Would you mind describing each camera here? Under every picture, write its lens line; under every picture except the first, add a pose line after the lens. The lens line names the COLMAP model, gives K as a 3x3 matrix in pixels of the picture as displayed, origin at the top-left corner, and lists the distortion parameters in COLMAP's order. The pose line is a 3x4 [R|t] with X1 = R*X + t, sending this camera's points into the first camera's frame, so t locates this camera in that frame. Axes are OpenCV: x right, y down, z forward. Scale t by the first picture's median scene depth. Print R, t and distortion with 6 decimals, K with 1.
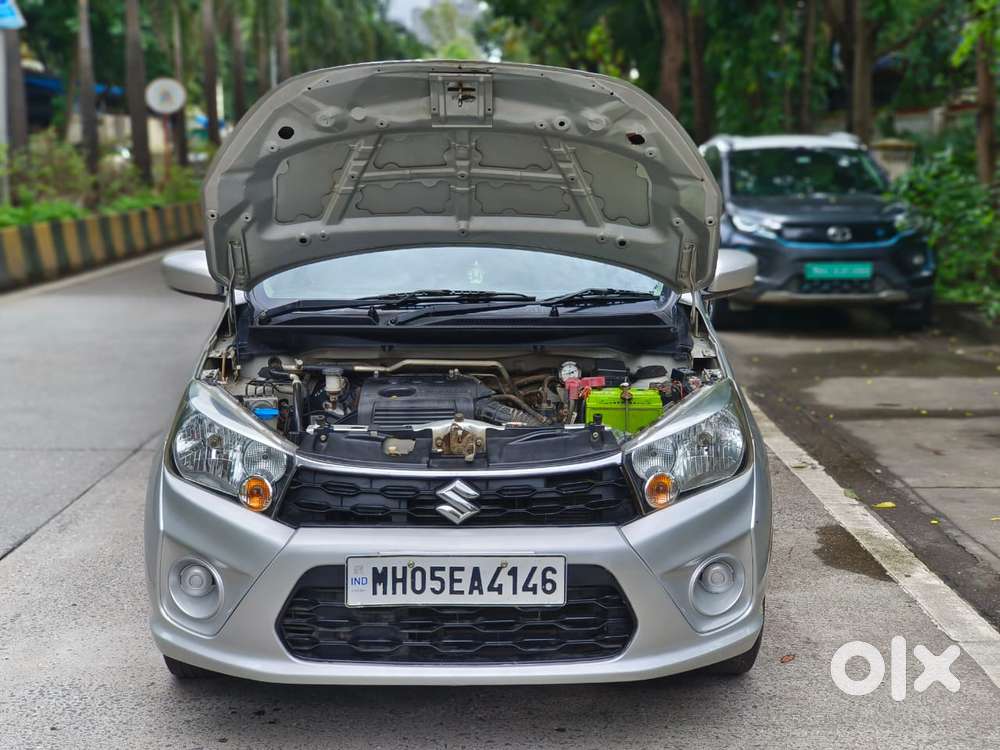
lens RADIAL K [[1456.9, 0, 498.0], [0, 1456.9, 376.2], [0, 0, 1]] dist [0.071291, 0.000000]
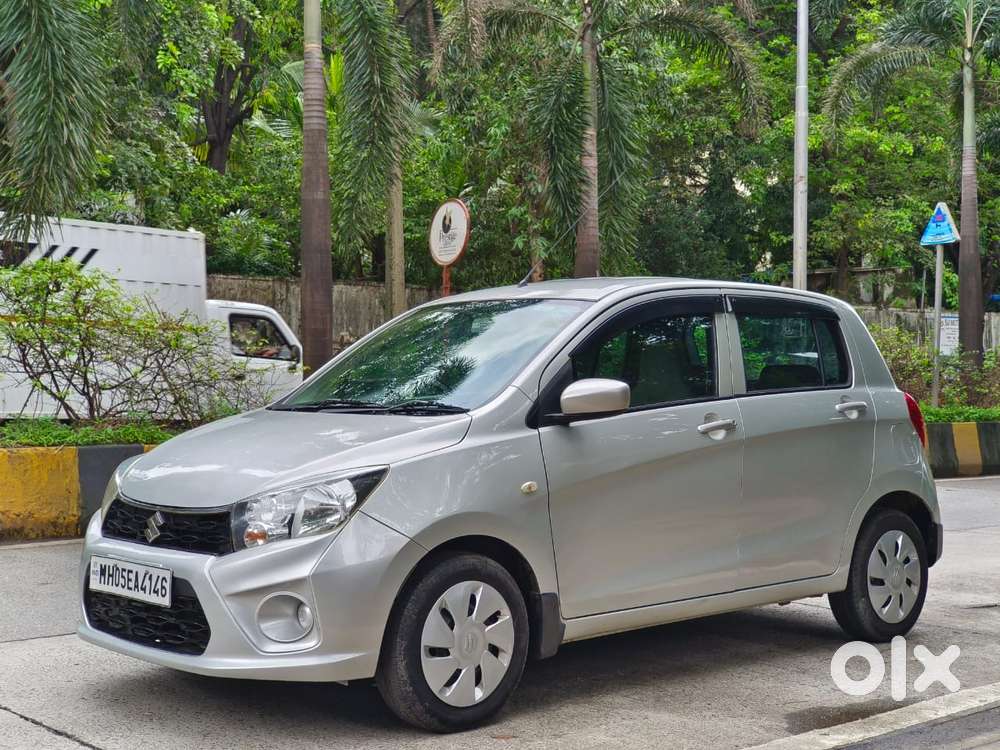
lens RADIAL K [[1456.9, 0, 498.7], [0, 1456.9, 377.0], [0, 0, 1]] dist [0.071291, 0.000000]
pose [[0.643729, -0.002348, -0.765250, 1.109344], [-0.116268, 0.988086, -0.100836, 0.039528], [0.756370, 0.153885, 0.635786, 0.279697]]
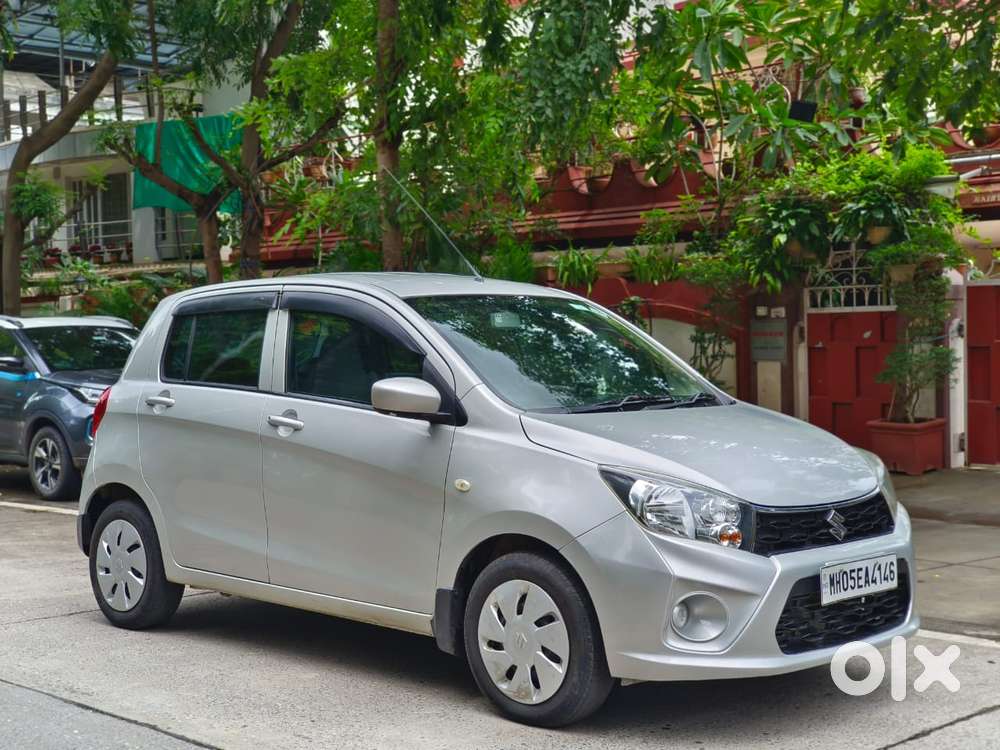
lens RADIAL K [[1456.9, 0, 499.4], [0, 1456.9, 376.0], [0, 0, 1]] dist [0.071291, 0.000000]
pose [[0.727258, -0.024150, 0.685939, -1.065823], [0.100071, 0.992432, -0.071159, 0.009851], [-0.679029, 0.120394, 0.724171, 0.156128]]
